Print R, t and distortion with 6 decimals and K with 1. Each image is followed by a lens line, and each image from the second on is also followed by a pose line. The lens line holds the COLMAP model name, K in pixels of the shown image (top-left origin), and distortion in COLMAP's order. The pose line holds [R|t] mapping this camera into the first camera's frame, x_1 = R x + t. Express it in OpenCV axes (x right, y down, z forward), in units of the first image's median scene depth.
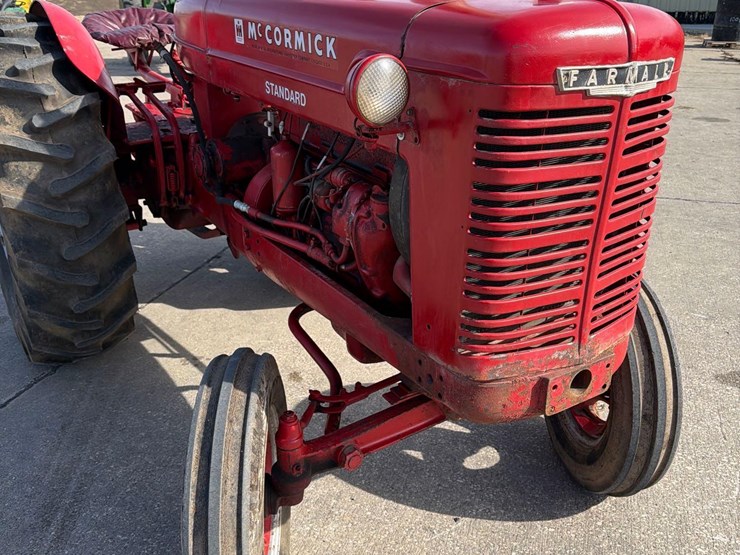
lens RADIAL K [[692.4, 0, 374.3], [0, 692.4, 279.6], [0, 0, 1]] dist [0.112449, -0.206097]
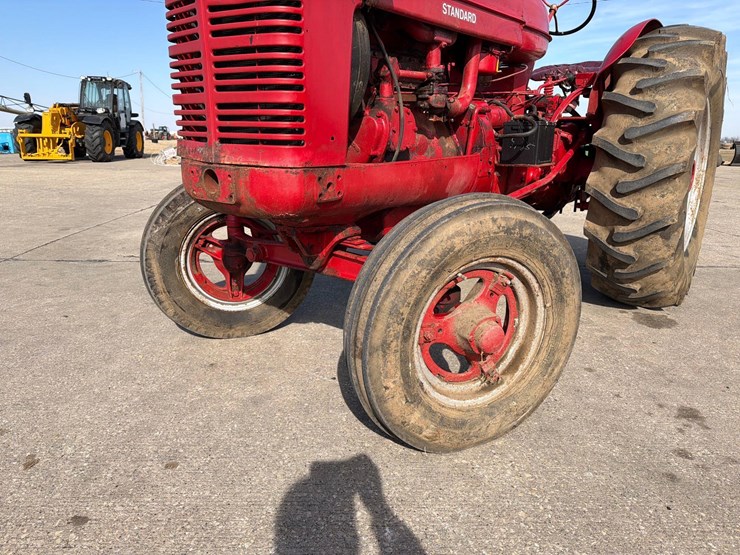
lens RADIAL K [[520.1, 0, 373.2], [0, 520.1, 273.1], [0, 0, 1]] dist [0.070079, -0.071542]
pose [[0.327796, 0.250918, -0.910818, 0.830408], [-0.395808, 0.911870, 0.108760, 0.051132], [0.857838, 0.324858, 0.398223, 0.593049]]
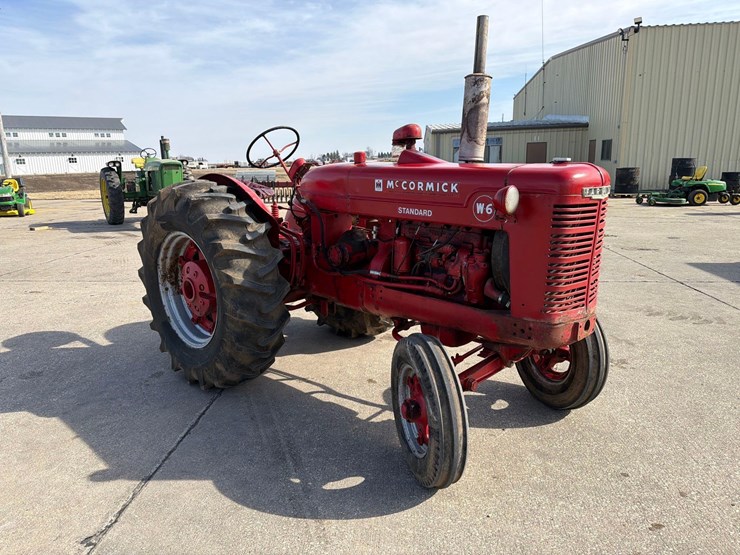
lens RADIAL K [[518.0, 0, 360.4], [0, 518.0, 281.1], [0, 0, 1]] dist [0.092916, -0.128950]
pose [[0.977075, -0.059223, 0.204490, -0.478561], [0.095505, 0.980386, -0.172402, 0.145140], [-0.190269, 0.187980, 0.963567, -0.324084]]
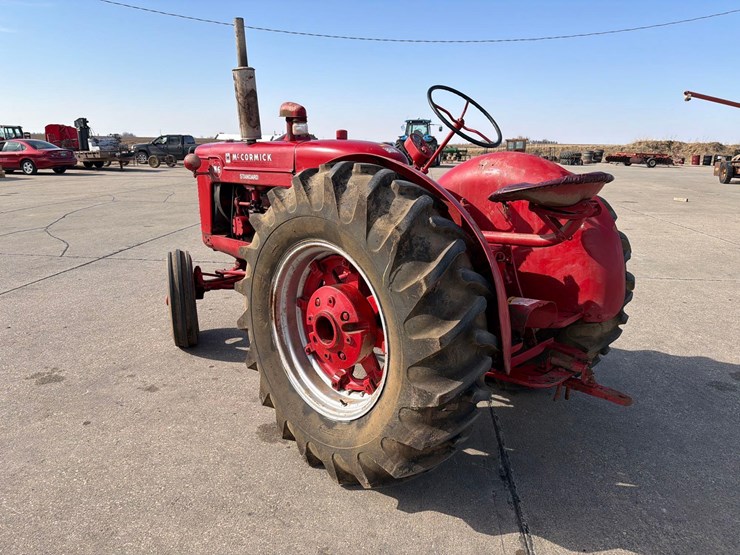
lens RADIAL K [[520.9, 0, 372.8], [0, 520.9, 277.1], [0, 0, 1]] dist [0.077396, -0.122681]
pose [[-0.980096, 0.049656, -0.192212, 0.037213], [-0.080120, 0.786925, 0.611826, -0.993806], [0.181637, 0.615048, -0.767283, 2.304942]]
